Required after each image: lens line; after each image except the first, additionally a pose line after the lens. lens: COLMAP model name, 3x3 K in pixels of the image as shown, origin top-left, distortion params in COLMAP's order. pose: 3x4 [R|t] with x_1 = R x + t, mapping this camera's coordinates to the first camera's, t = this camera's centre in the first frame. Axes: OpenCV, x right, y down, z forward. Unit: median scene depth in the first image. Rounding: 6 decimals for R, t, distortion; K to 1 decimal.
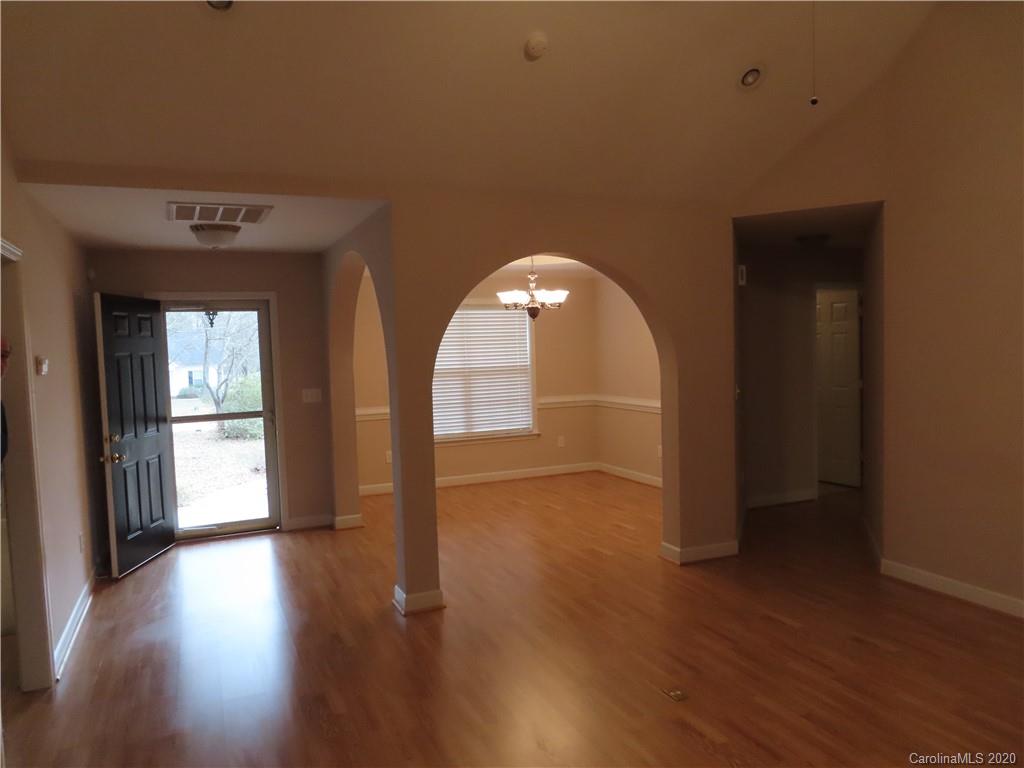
lens RADIAL K [[748.6, 0, 514.3], [0, 748.6, 386.9], [0, 0, 1]] dist [0.007224, 0.004109]
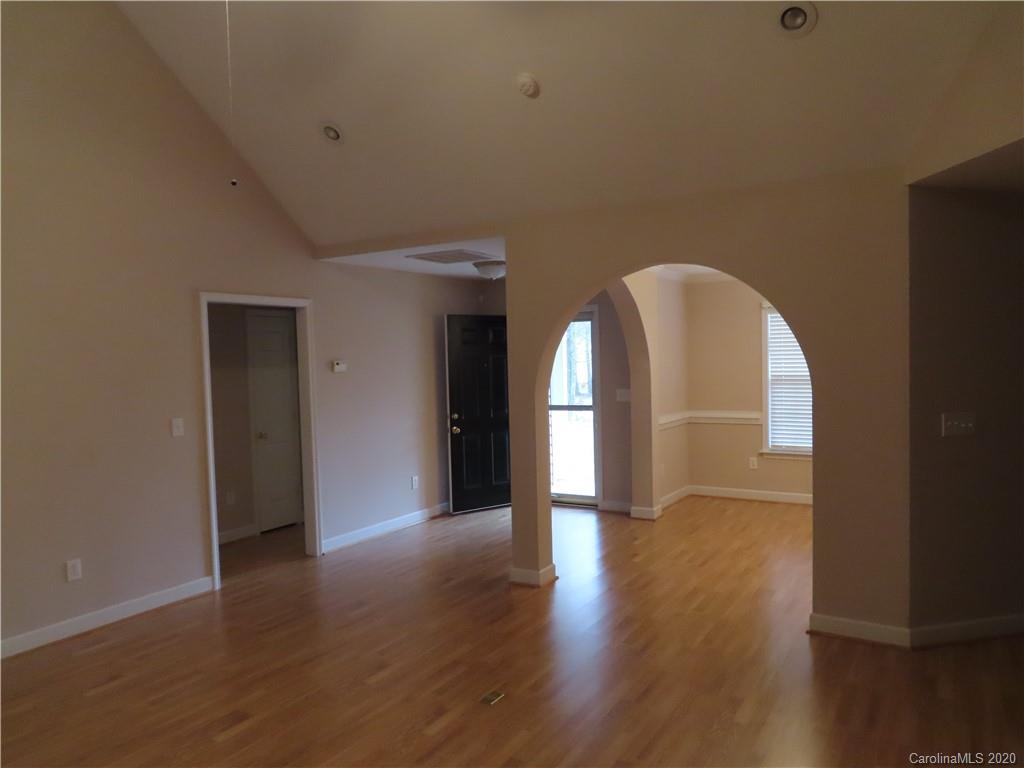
lens RADIAL K [[748.6, 0, 514.3], [0, 748.6, 386.9], [0, 0, 1]] dist [0.007224, 0.004109]
pose [[0.583286, 0.054340, -0.810447, 0.674591], [-0.044336, 0.998402, 0.035033, -0.041085], [0.811056, 0.015497, 0.584764, 0.257265]]
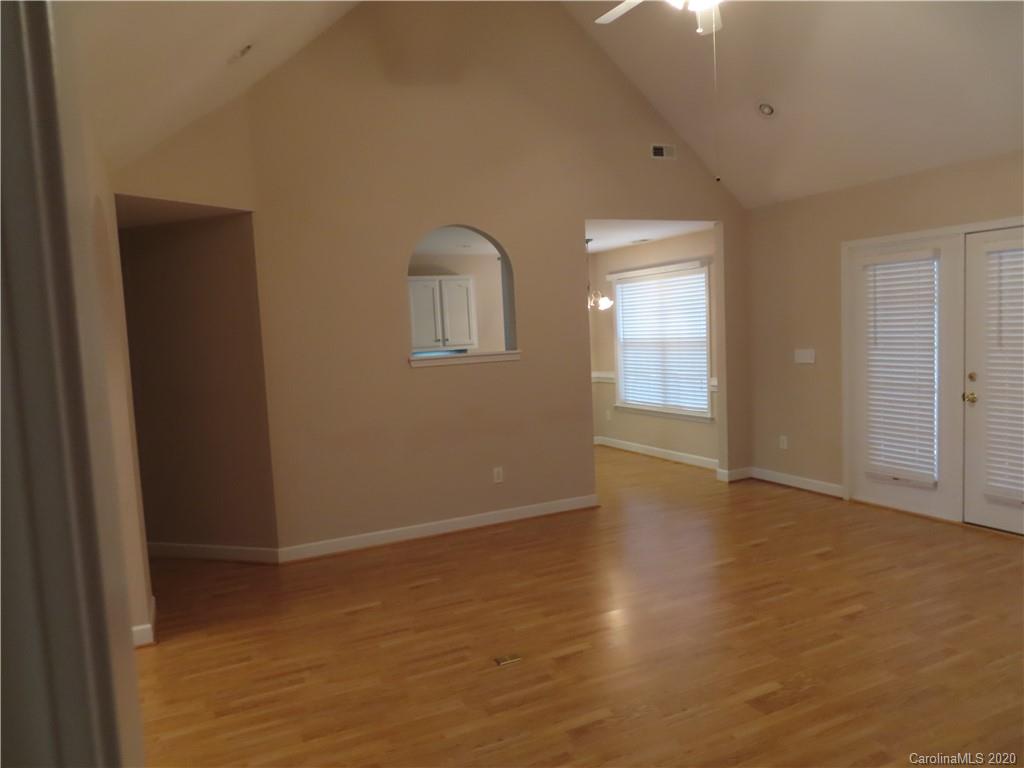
lens RADIAL K [[748.6, 0, 514.3], [0, 748.6, 386.9], [0, 0, 1]] dist [0.007224, 0.004109]
pose [[-0.049155, -0.052399, 0.997416, -0.529573], [0.108600, 0.992422, 0.057489, -0.022451], [-0.992870, 0.111145, -0.043092, 0.633592]]
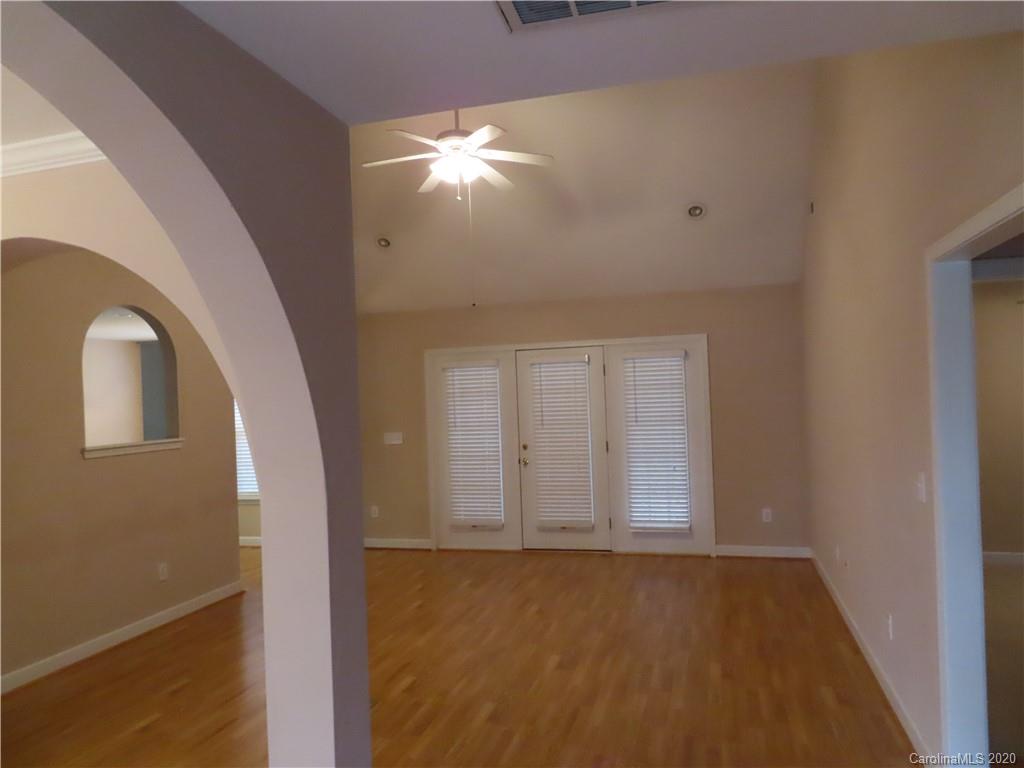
lens RADIAL K [[758.7, 0, 512.0], [0, 758.7, 384.0], [0, 0, 1]] dist [0.005631, 0.001527]
pose [[-0.776738, 0.065859, 0.626371, -0.482020], [0.098705, 0.994958, 0.017787, -0.061710], [-0.622041, 0.075642, -0.779322, 1.123799]]
